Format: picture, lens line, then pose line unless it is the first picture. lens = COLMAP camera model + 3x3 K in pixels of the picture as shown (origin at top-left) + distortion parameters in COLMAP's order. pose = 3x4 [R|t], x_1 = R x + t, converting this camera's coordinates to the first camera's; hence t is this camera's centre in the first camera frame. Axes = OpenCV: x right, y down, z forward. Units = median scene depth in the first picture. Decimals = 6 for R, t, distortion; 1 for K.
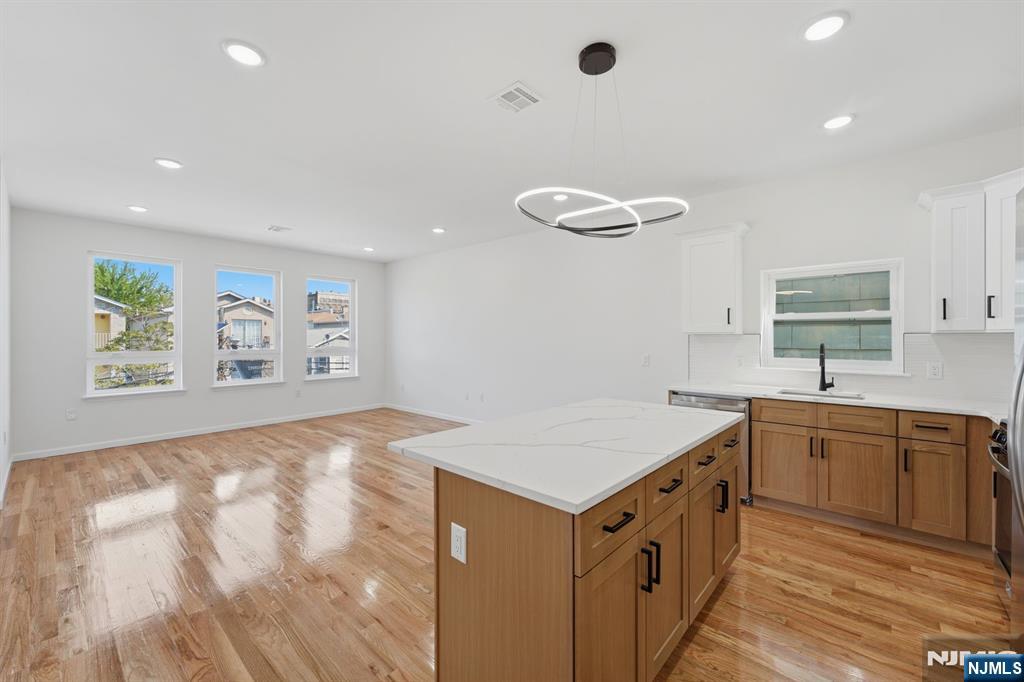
lens RADIAL K [[410.5, 0, 512.4], [0, 410.5, 335.3], [0, 0, 1]] dist [0.000548, 0.001124]
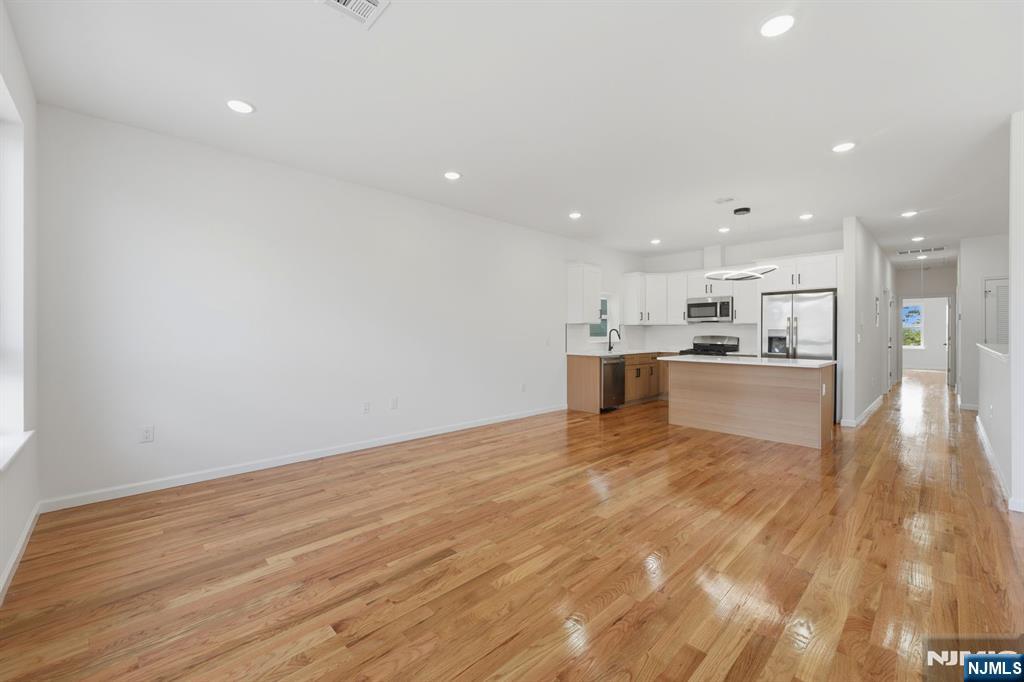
lens RADIAL K [[410.5, 0, 514.2], [0, 410.5, 334.7], [0, 0, 1]] dist [0.000548, 0.001124]
pose [[0.091124, -0.002898, 0.995835, -1.455082], [-0.003912, 0.999987, 0.003268, 0.044829], [-0.995832, -0.004193, 0.091111, 1.309417]]
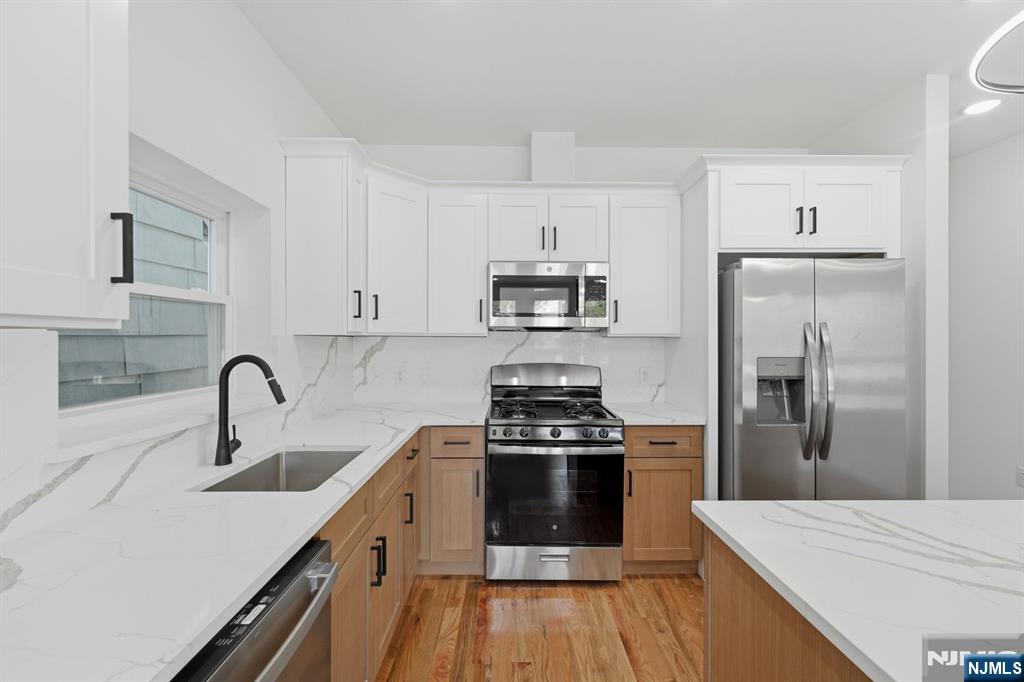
lens RADIAL K [[410.5, 0, 514.4], [0, 410.5, 339.3], [0, 0, 1]] dist [0.000548, 0.001124]
pose [[-0.664224, -0.002785, 0.747529, 0.223776], [-0.004303, 0.999991, -0.000097, 0.000004], [-0.747522, -0.003281, -0.664229, 1.059520]]
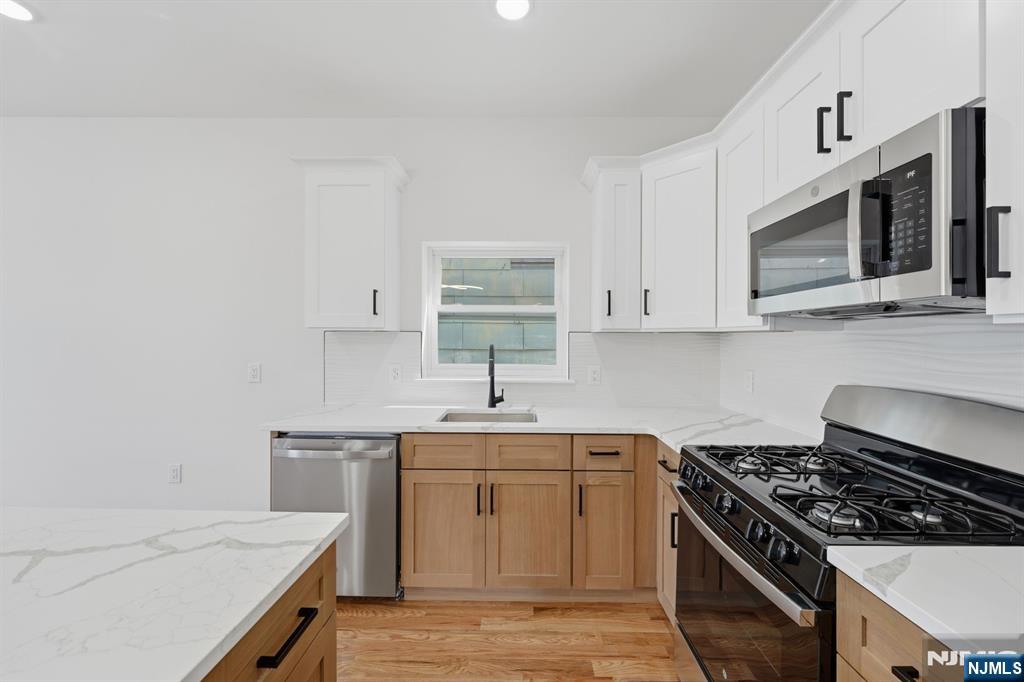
lens RADIAL K [[410.5, 0, 509.5], [0, 410.5, 333.6], [0, 0, 1]] dist [0.000548, 0.001124]
pose [[0.761588, 0.004584, 0.648045, 0.292734], [-0.006631, 0.999978, 0.000720, -0.000796], [-0.648028, -0.004845, 0.761602, 0.406716]]
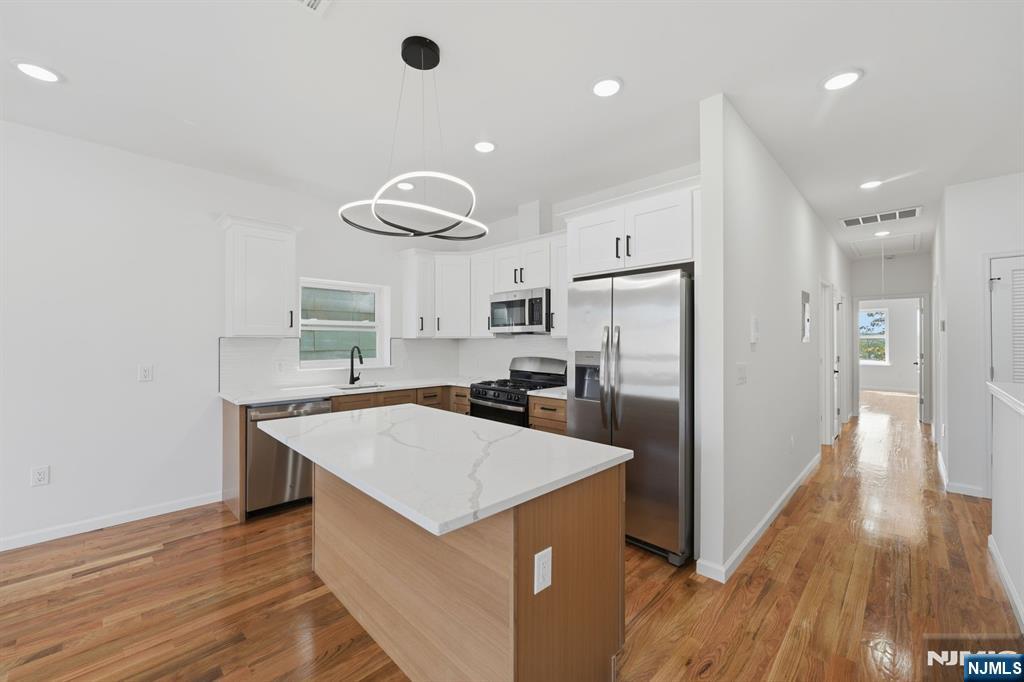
lens RADIAL K [[410.5, 0, 514.8], [0, 410.5, 339.3], [0, 0, 1]] dist [0.000548, 0.001124]
pose [[0.052860, 0.004738, 0.998591, -0.452311], [-0.004514, 0.999980, -0.004505, 0.003006], [-0.998592, -0.004270, 0.052880, 0.447074]]
